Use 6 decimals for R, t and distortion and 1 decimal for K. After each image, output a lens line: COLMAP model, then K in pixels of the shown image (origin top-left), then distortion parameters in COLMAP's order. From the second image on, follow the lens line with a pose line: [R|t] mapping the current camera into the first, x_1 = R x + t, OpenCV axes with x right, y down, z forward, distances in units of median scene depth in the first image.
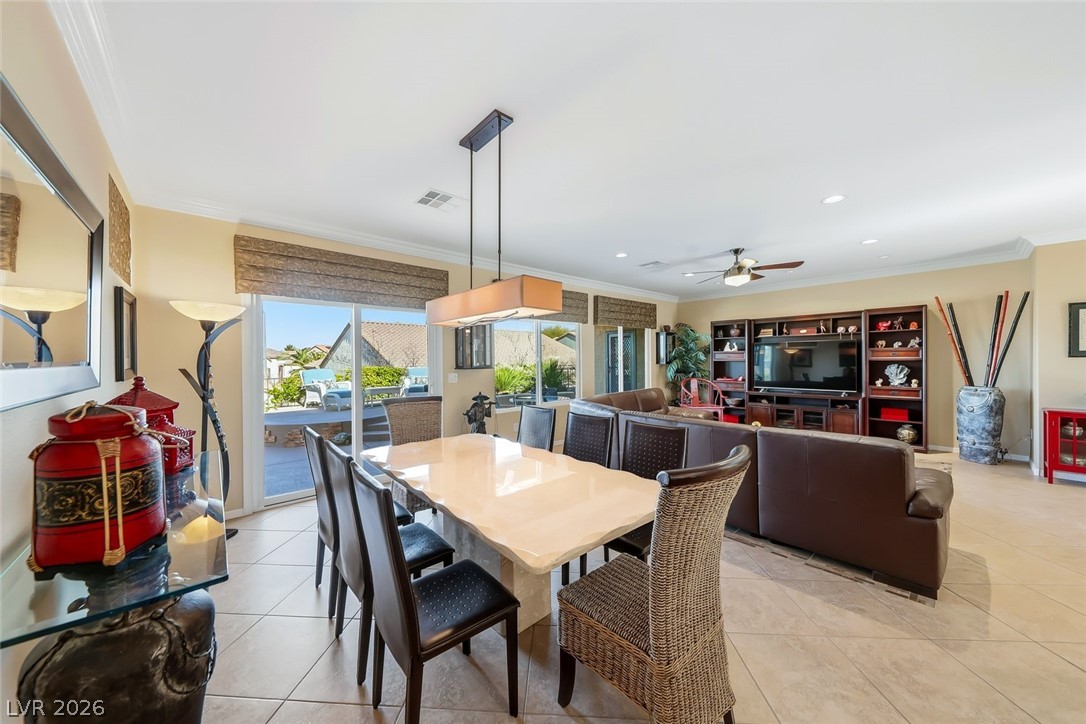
lens RADIAL K [[376.2, 0, 539.3], [0, 376.2, 358.4], [0, 0, 1]] dist [0.018840, -0.007081]
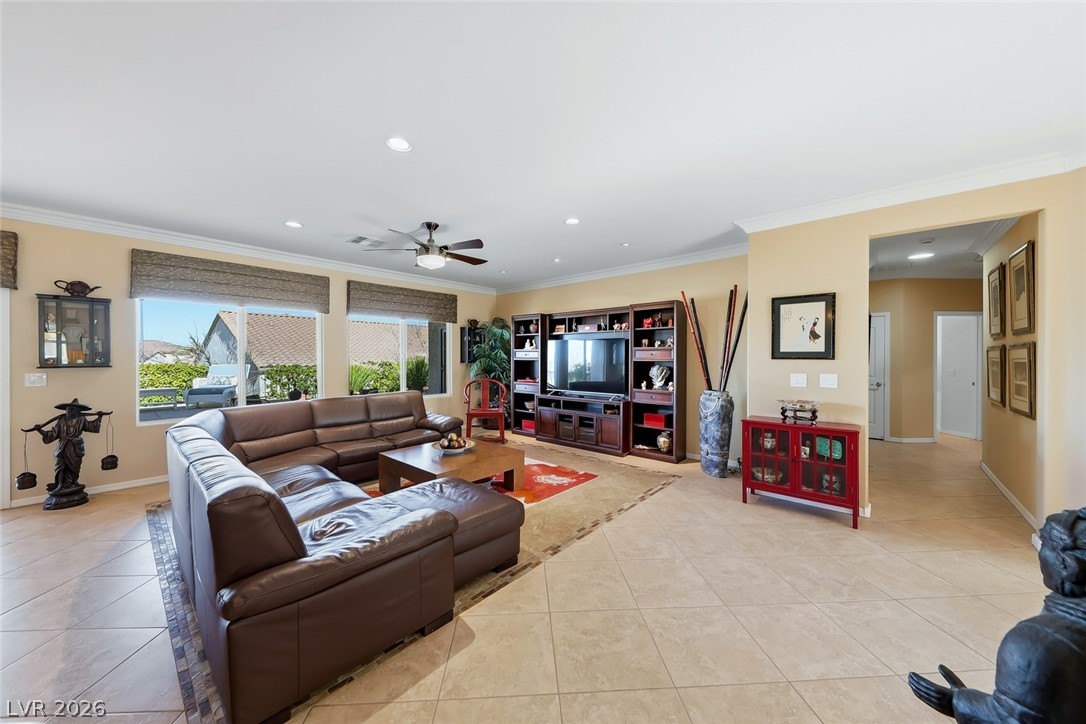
lens RADIAL K [[376.2, 0, 539.3], [0, 376.2, 358.4], [0, 0, 1]] dist [0.018840, -0.007081]
pose [[0.993973, 0.009352, 0.109227, 0.638778], [-0.009961, 0.999938, 0.005025, -0.003171], [-0.109174, -0.006083, 0.994004, 0.151721]]
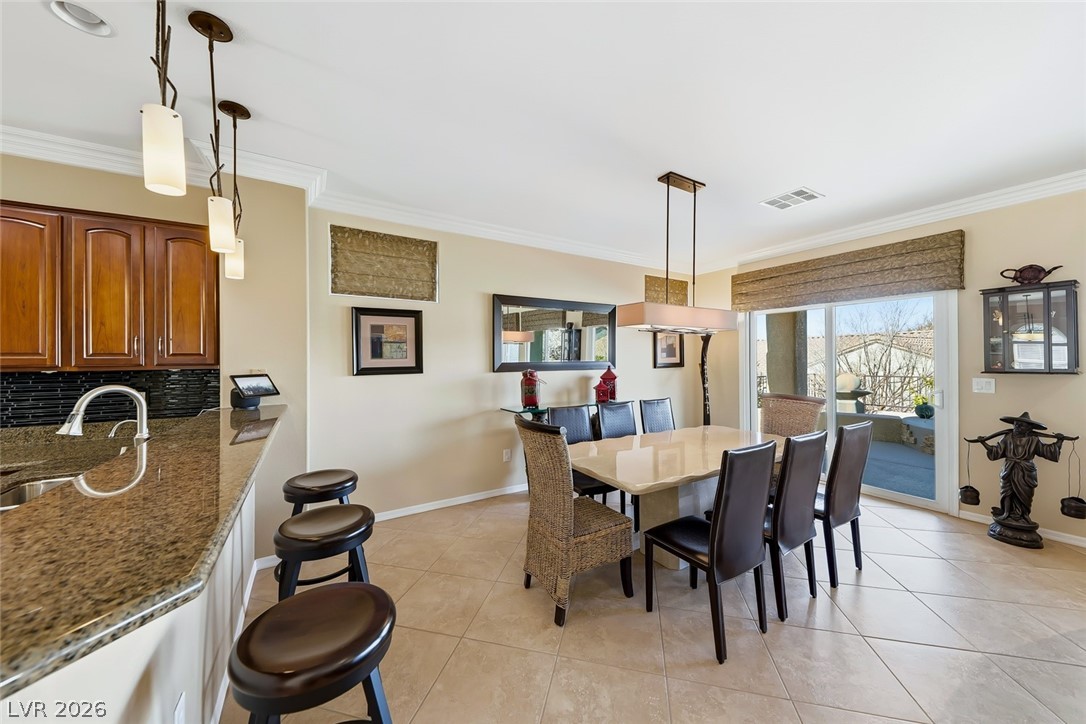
lens RADIAL K [[376.2, 0, 539.3], [0, 376.2, 358.4], [0, 0, 1]] dist [0.018840, -0.007081]
pose [[-0.185734, 0.005471, -0.982585, 0.550088], [0.008350, 0.999957, 0.003989, -0.005001], [0.982565, -0.007464, -0.185772, 0.345264]]
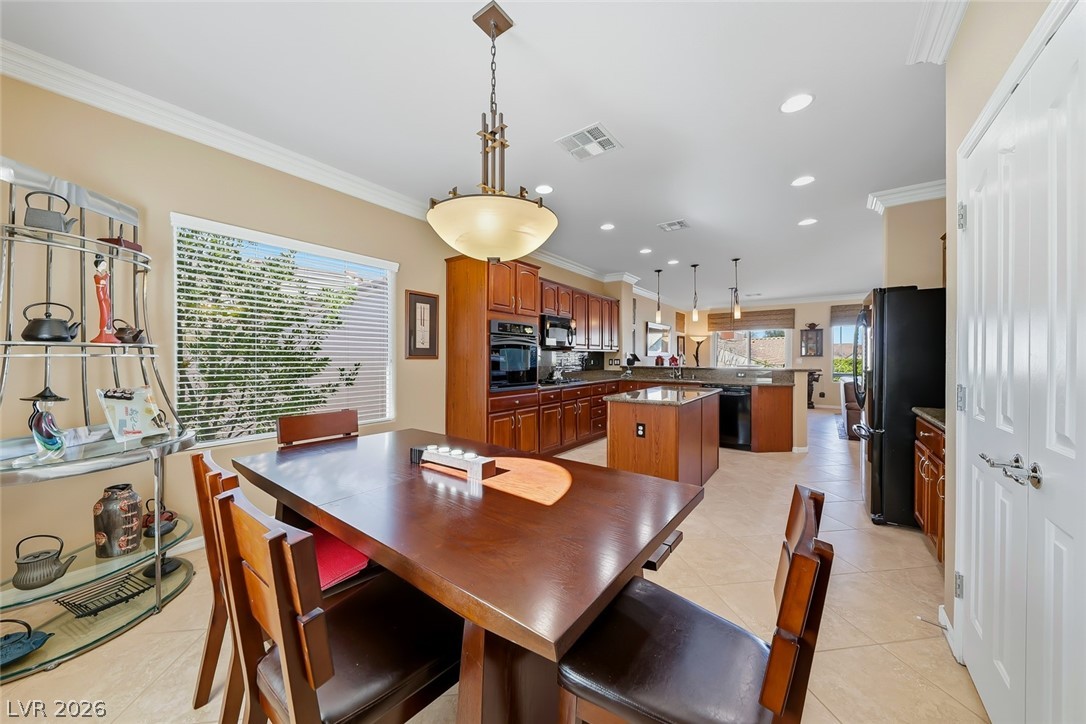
lens RADIAL K [[371.5, 0, 540.7], [0, 371.5, 362.1], [0, 0, 1]] dist [0.017557, -0.000036]
pose [[0.195717, 0.021258, -0.980430, 1.398006], [-0.000197, 0.999766, 0.021638, 0.014814], [0.980660, -0.004042, 0.195675, -0.707361]]
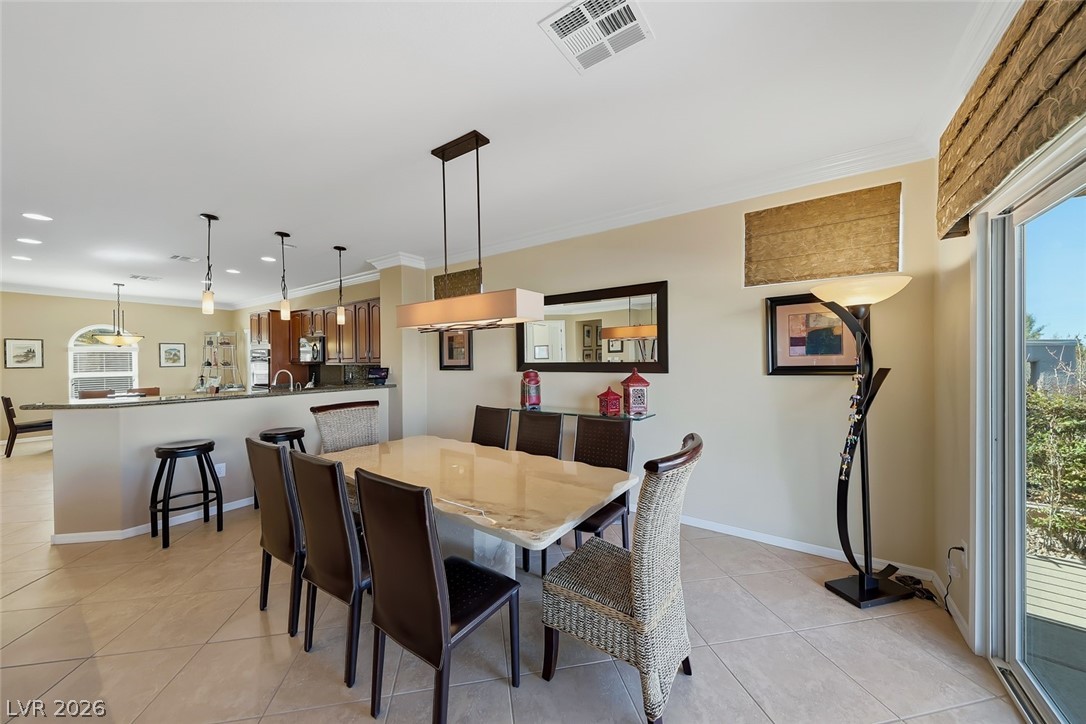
lens RADIAL K [[379.9, 0, 540.3], [0, 379.9, 360.9], [0, 0, 1]] dist [0.020466, -0.007082]
pose [[-0.971800, 0.017316, -0.235170, -0.037922], [0.016751, 0.999850, 0.004399, -0.000973], [0.235211, 0.000336, -0.971944, 0.945612]]
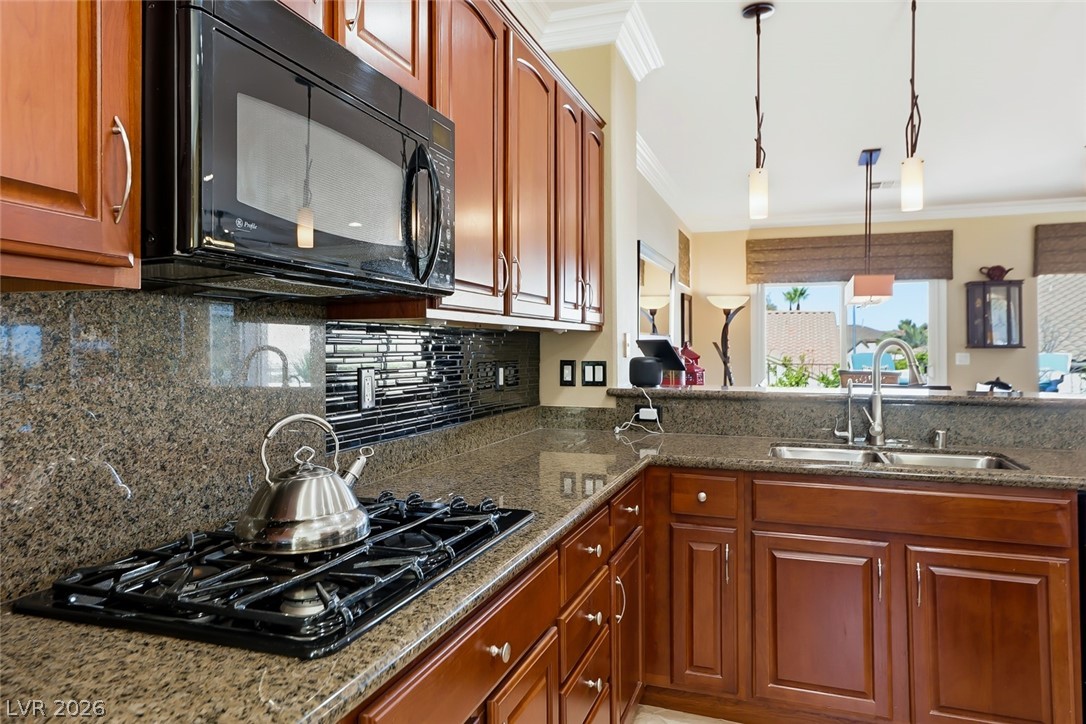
lens RADIAL K [[706.6, 0, 541.9], [0, 706.6, 334.0], [0, 0, 1]] dist [0.021160, 0.002509]
pose [[0.480073, -0.008681, -0.877185, 0.656607], [-0.001850, 0.999939, -0.010908, 0.015556], [0.877226, 0.006860, 0.480028, -0.515178]]
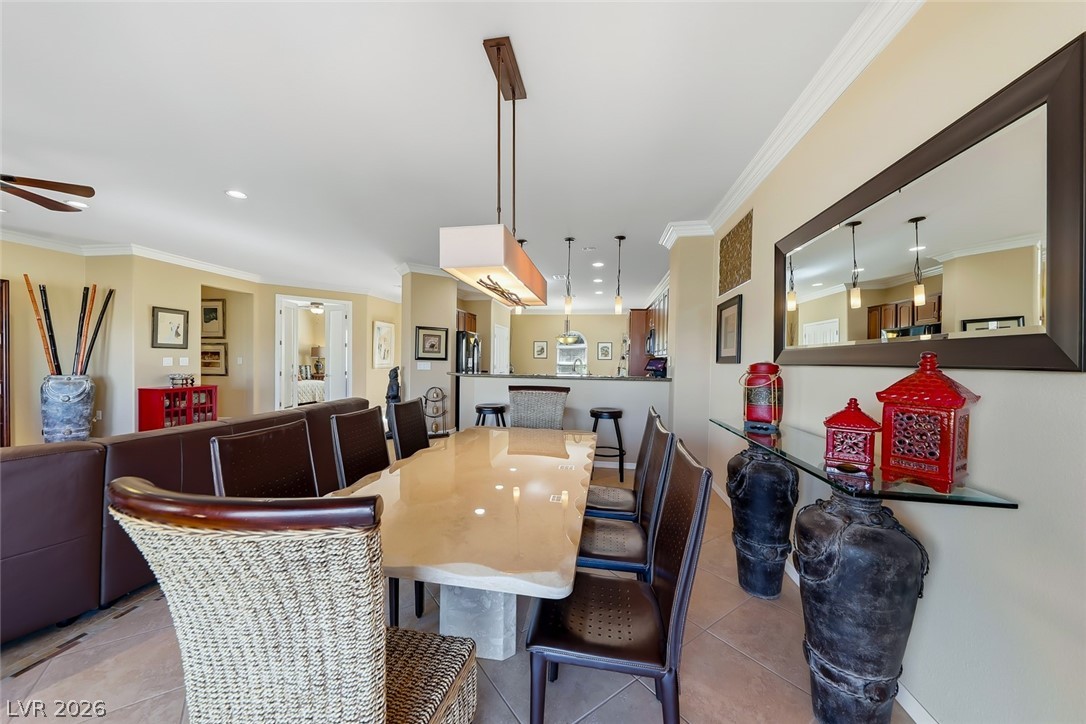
lens RADIAL K [[382.9, 0, 536.8], [0, 382.9, 366.5], [0, 0, 1]] dist [-0.000061, -0.000070]
pose [[-0.625622, -0.015838, 0.779966, -0.389201], [-0.011937, 0.999871, 0.010728, 0.025820], [-0.780035, -0.002599, -0.625730, 0.670844]]
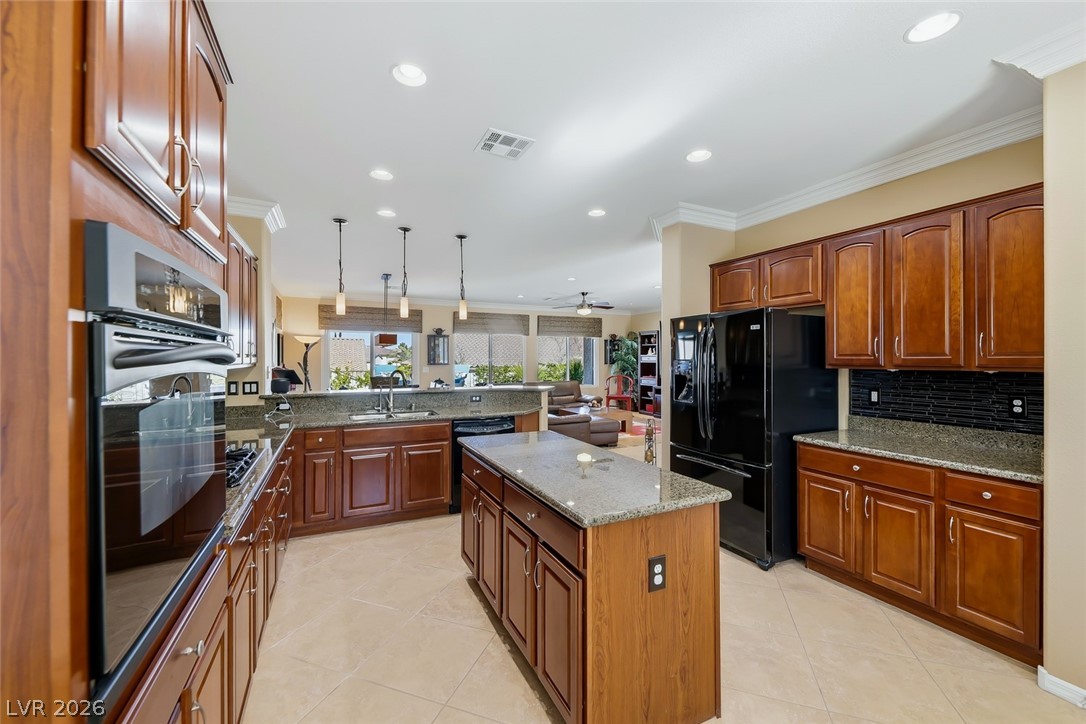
lens RADIAL K [[424.4, 0, 543.0], [0, 424.4, 362.0], [0, 0, 1]] dist [0.001715, 0.000082]
pose [[0.962235, 0.012244, -0.271945, 0.808312], [-0.009177, 0.999879, 0.012547, -0.014741], [0.272066, -0.009577, 0.962231, -0.738994]]
